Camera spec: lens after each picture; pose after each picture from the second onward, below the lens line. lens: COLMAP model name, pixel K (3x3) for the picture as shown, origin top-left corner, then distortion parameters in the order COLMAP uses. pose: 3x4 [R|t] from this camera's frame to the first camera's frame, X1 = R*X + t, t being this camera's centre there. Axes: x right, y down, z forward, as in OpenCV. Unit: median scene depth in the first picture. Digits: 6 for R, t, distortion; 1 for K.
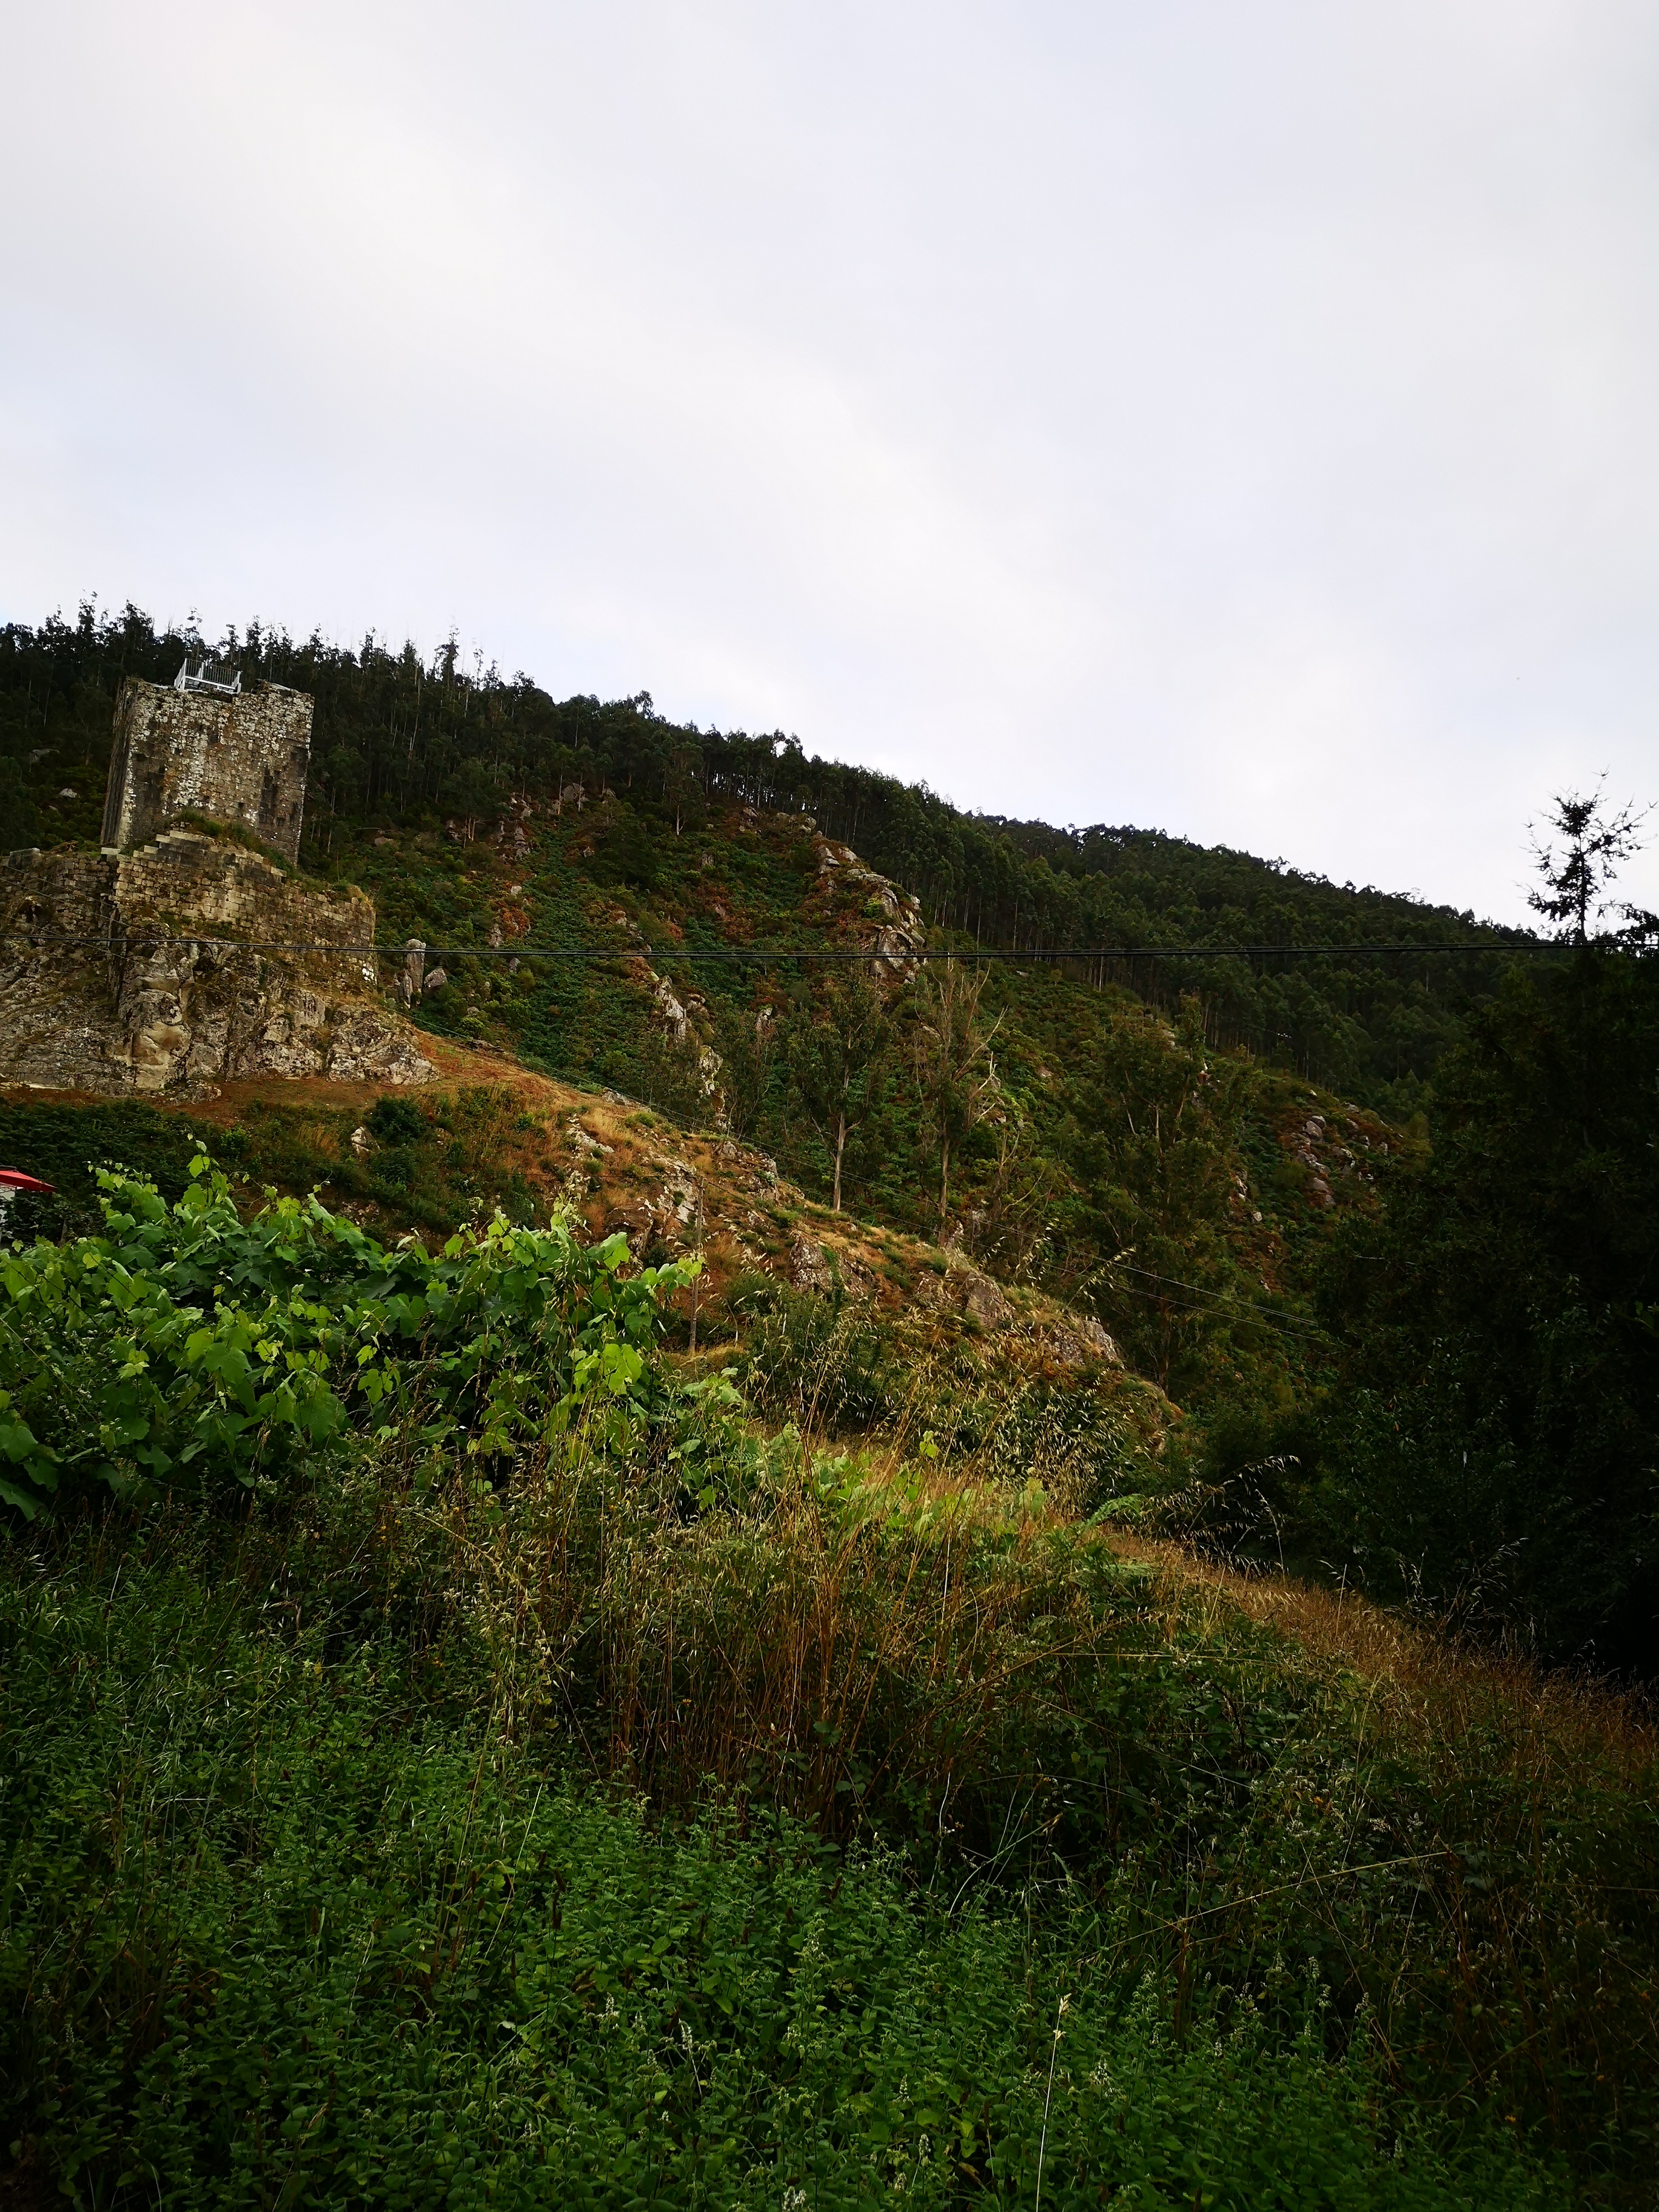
lens RADIAL K [[1725.2, 0, 831.1], [0, 1725.2, 1105.3], [0, 0, 1]] dist [-0.000428, -0.000189]
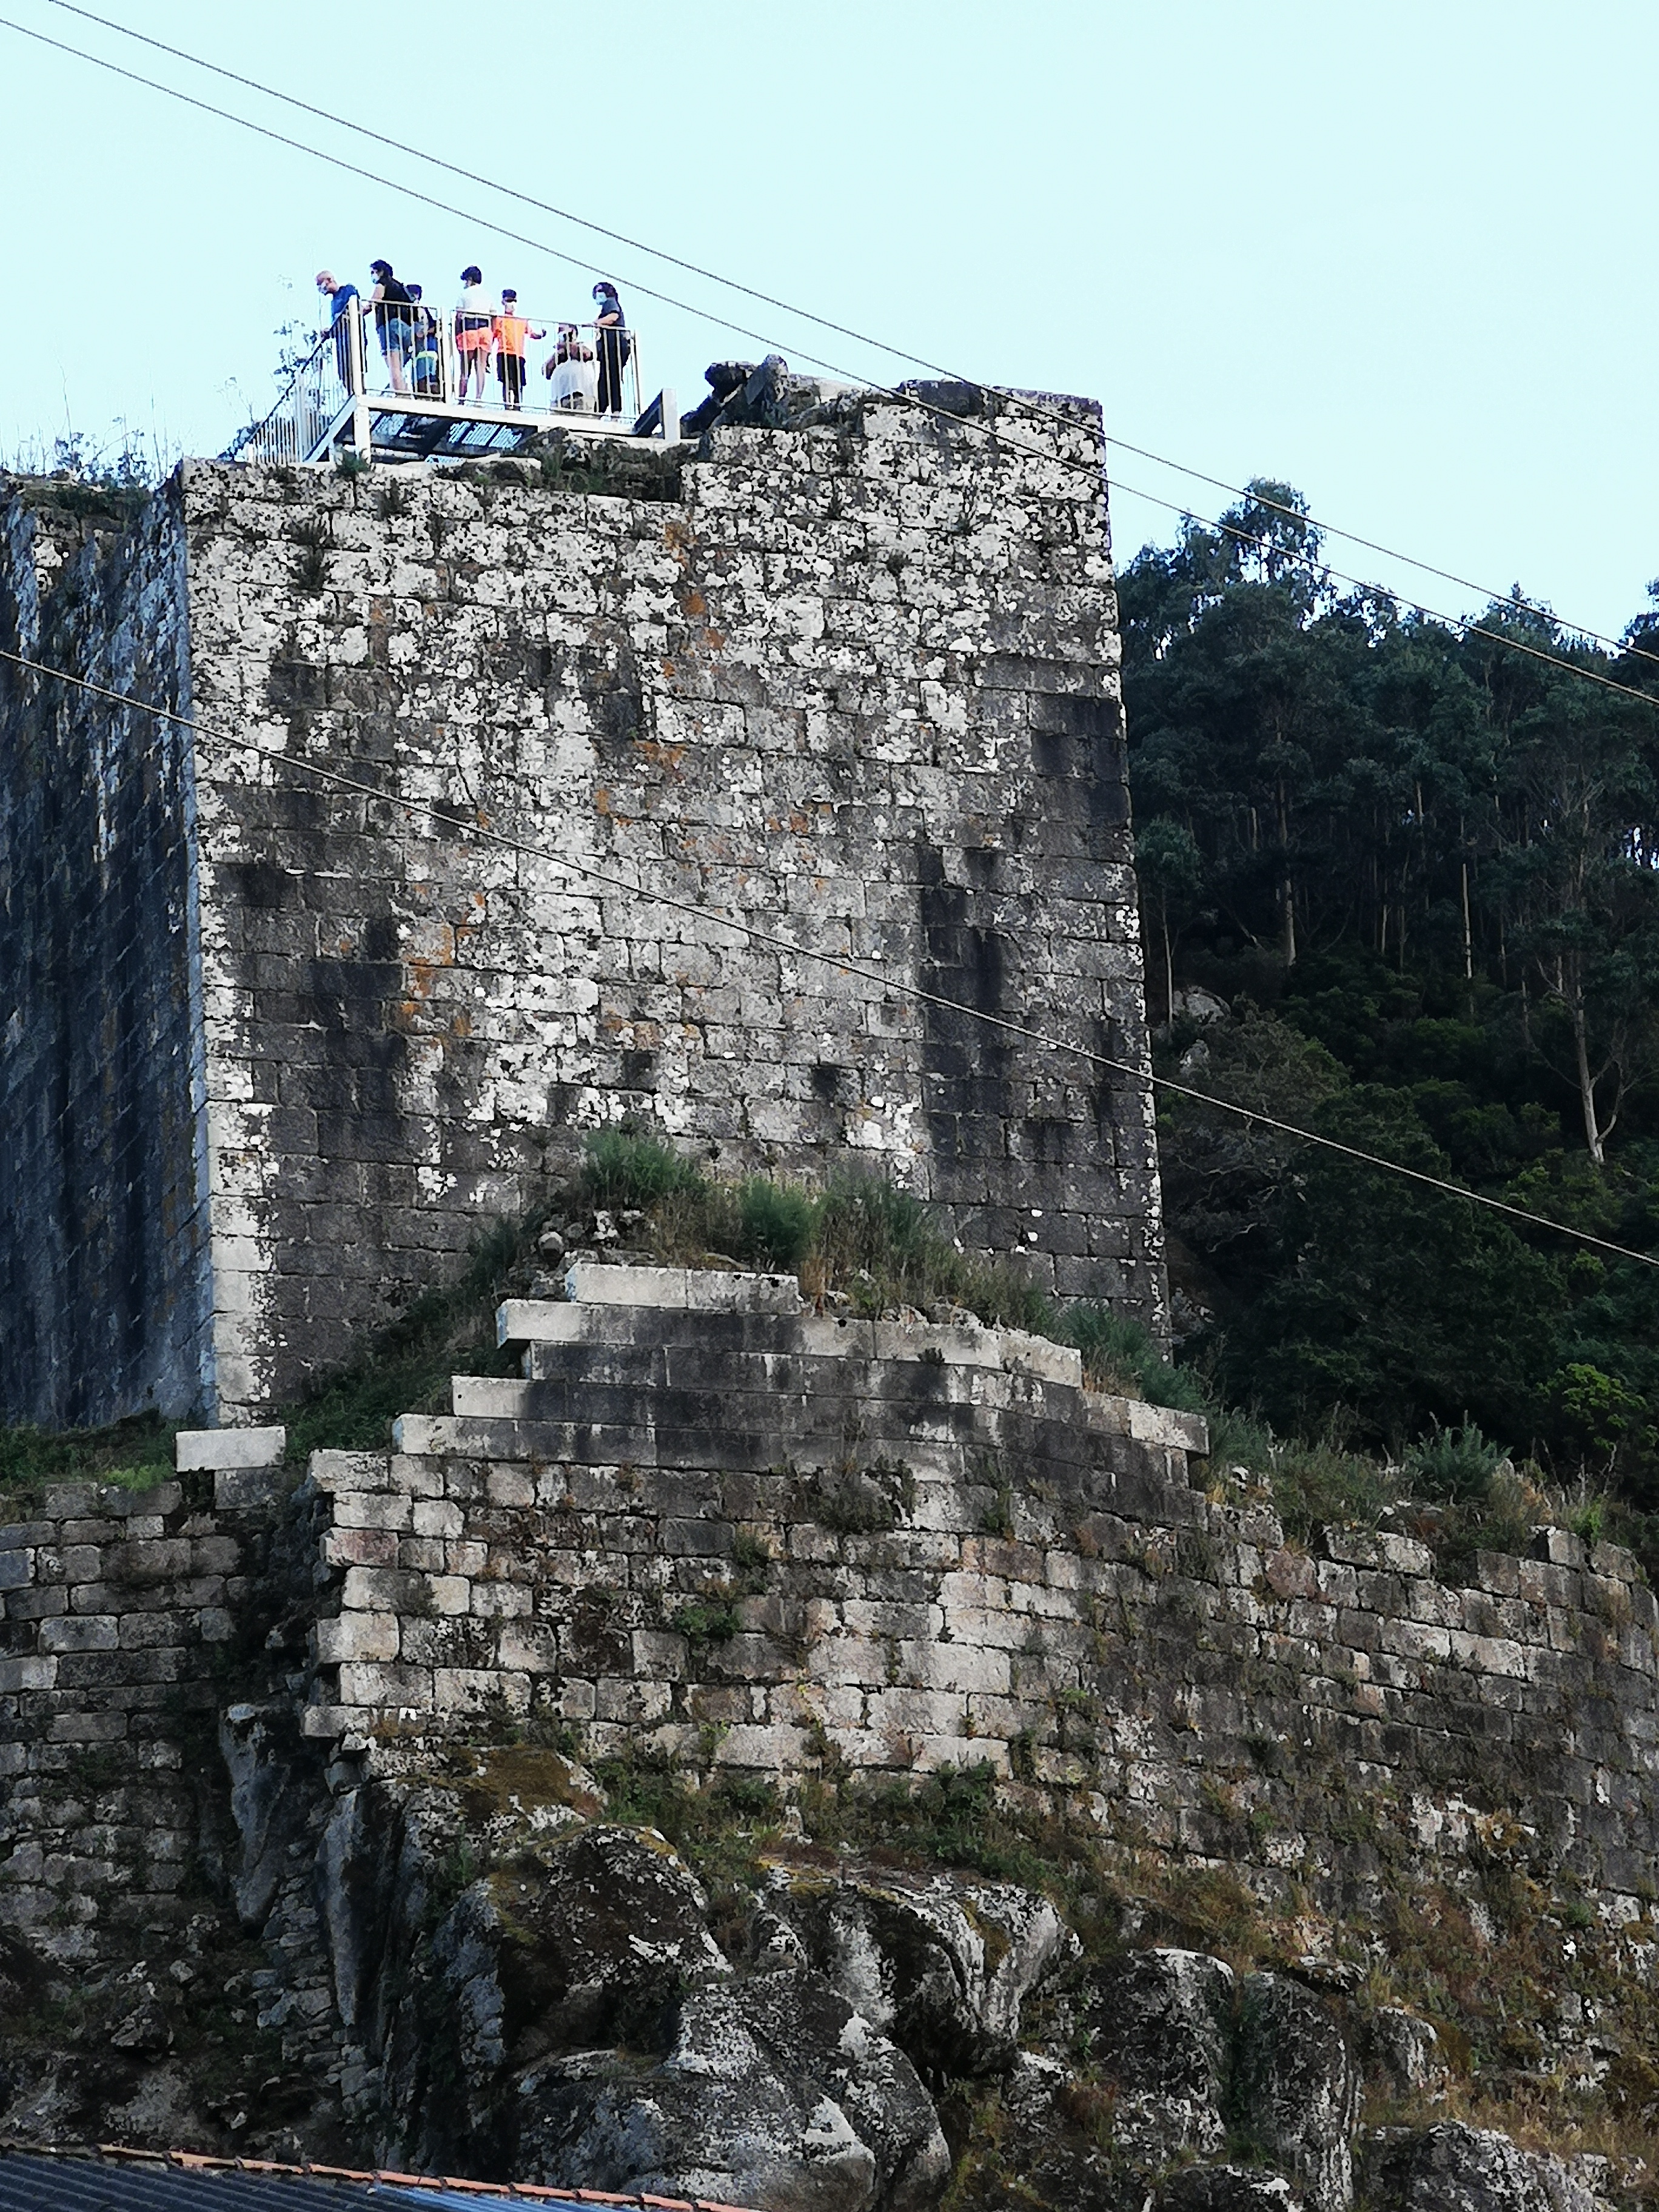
lens RADIAL K [[8694.6, 0, 828.8], [0, 8694.6, 1106.3], [0, 0, 1]] dist [0.659001, 0.000000]
pose [[0.978245, -0.157227, -0.135336, -0.235772], [0.132925, 0.975918, -0.172959, -0.026414], [0.159271, 0.151207, 0.975587, 0.184690]]
